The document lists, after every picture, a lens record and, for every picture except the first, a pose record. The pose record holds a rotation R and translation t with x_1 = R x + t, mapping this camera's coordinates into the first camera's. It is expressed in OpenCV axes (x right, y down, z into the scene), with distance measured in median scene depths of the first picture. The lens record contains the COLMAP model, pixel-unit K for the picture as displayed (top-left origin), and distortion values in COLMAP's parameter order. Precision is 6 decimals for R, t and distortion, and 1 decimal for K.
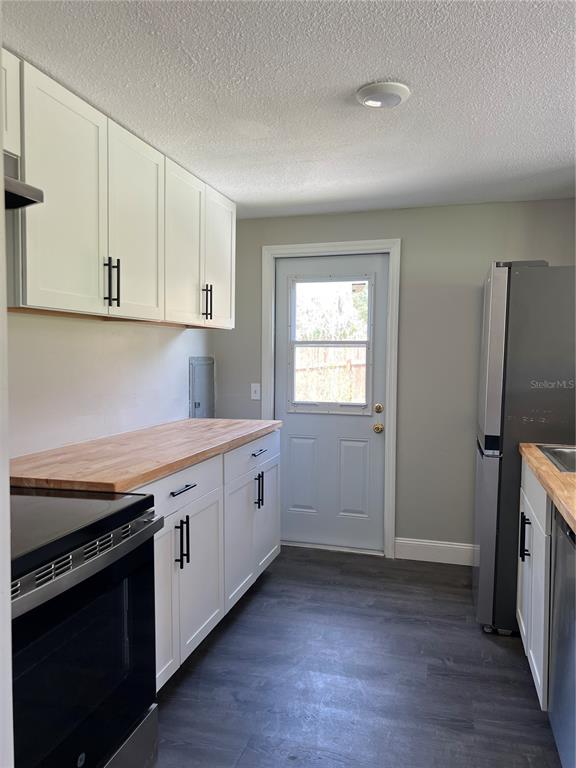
lens RADIAL K [[580.5, 0, 284.0], [0, 580.5, 388.2], [0, 0, 1]] dist [0.060082, -0.065933]
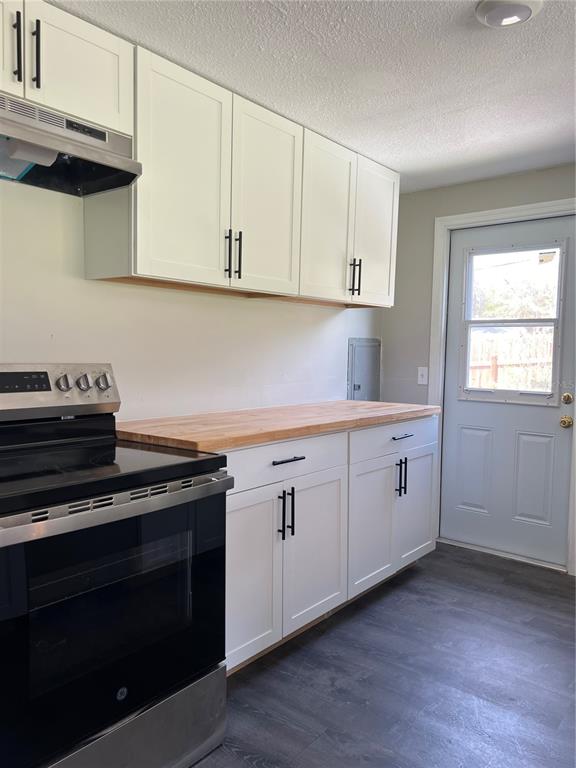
lens RADIAL K [[580.5, 0, 282.8], [0, 580.5, 388.9], [0, 0, 1]] dist [0.060082, -0.065933]
pose [[0.919511, 0.034090, -0.391584, 0.160190], [-0.032083, 0.999417, 0.011671, 0.033392], [0.391754, 0.001831, 0.920068, 0.072885]]
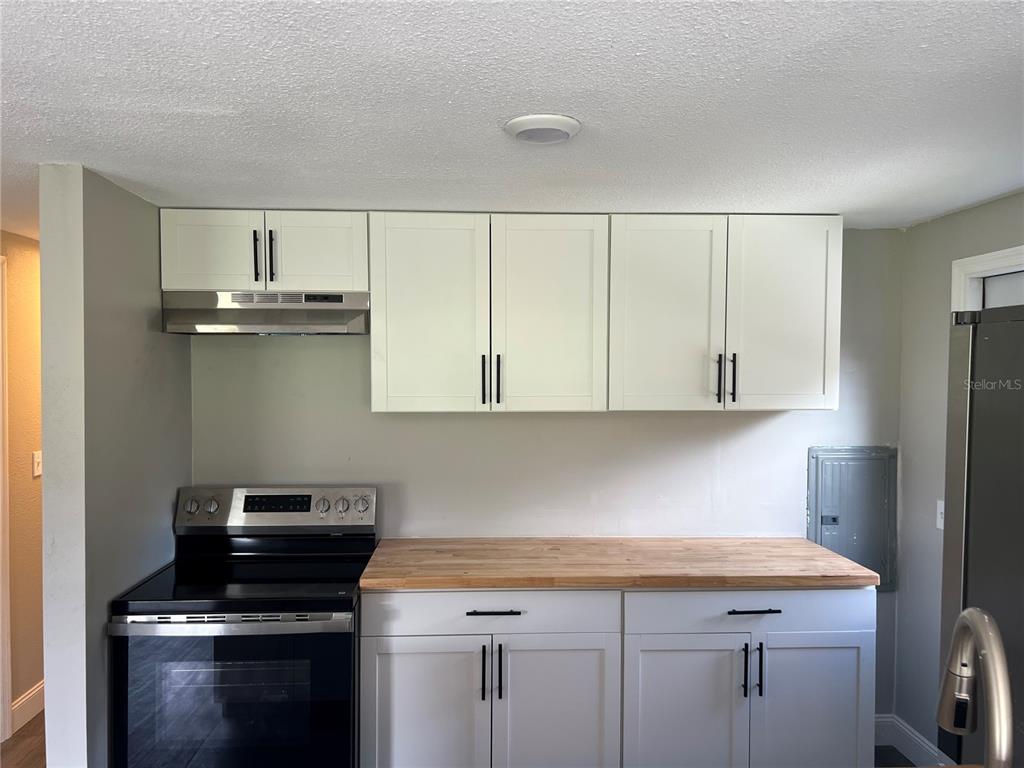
lens RADIAL K [[774.1, 0, 514.1], [0, 774.1, 381.8], [0, 0, 1]] dist [0.060082, -0.065933]
pose [[0.336863, 0.012800, -0.941467, 0.761557], [-0.056286, 0.998393, -0.006566, -0.138060], [0.939870, 0.055203, 0.337042, 0.488789]]
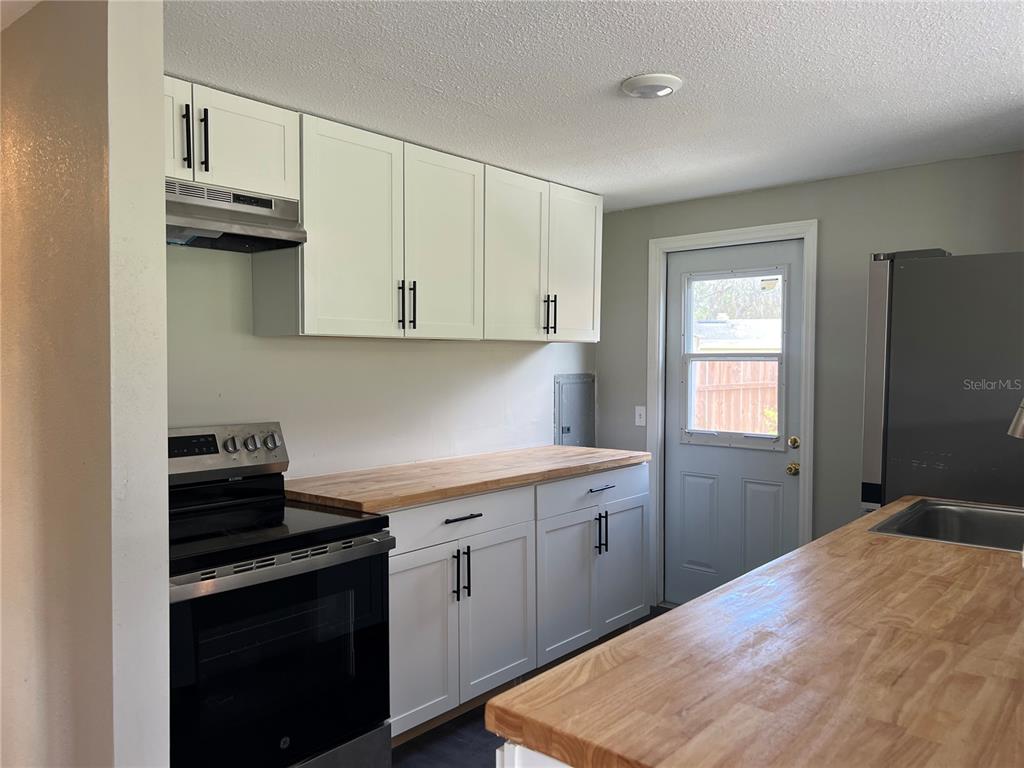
lens RADIAL K [[774.1, 0, 517.5], [0, 774.1, 388.0], [0, 0, 1]] dist [0.060082, -0.065933]
pose [[0.913692, 0.008412, -0.406319, 0.340625], [-0.018085, 0.999637, -0.019972, -0.012812], [0.406004, 0.025596, 0.913513, -0.105664]]
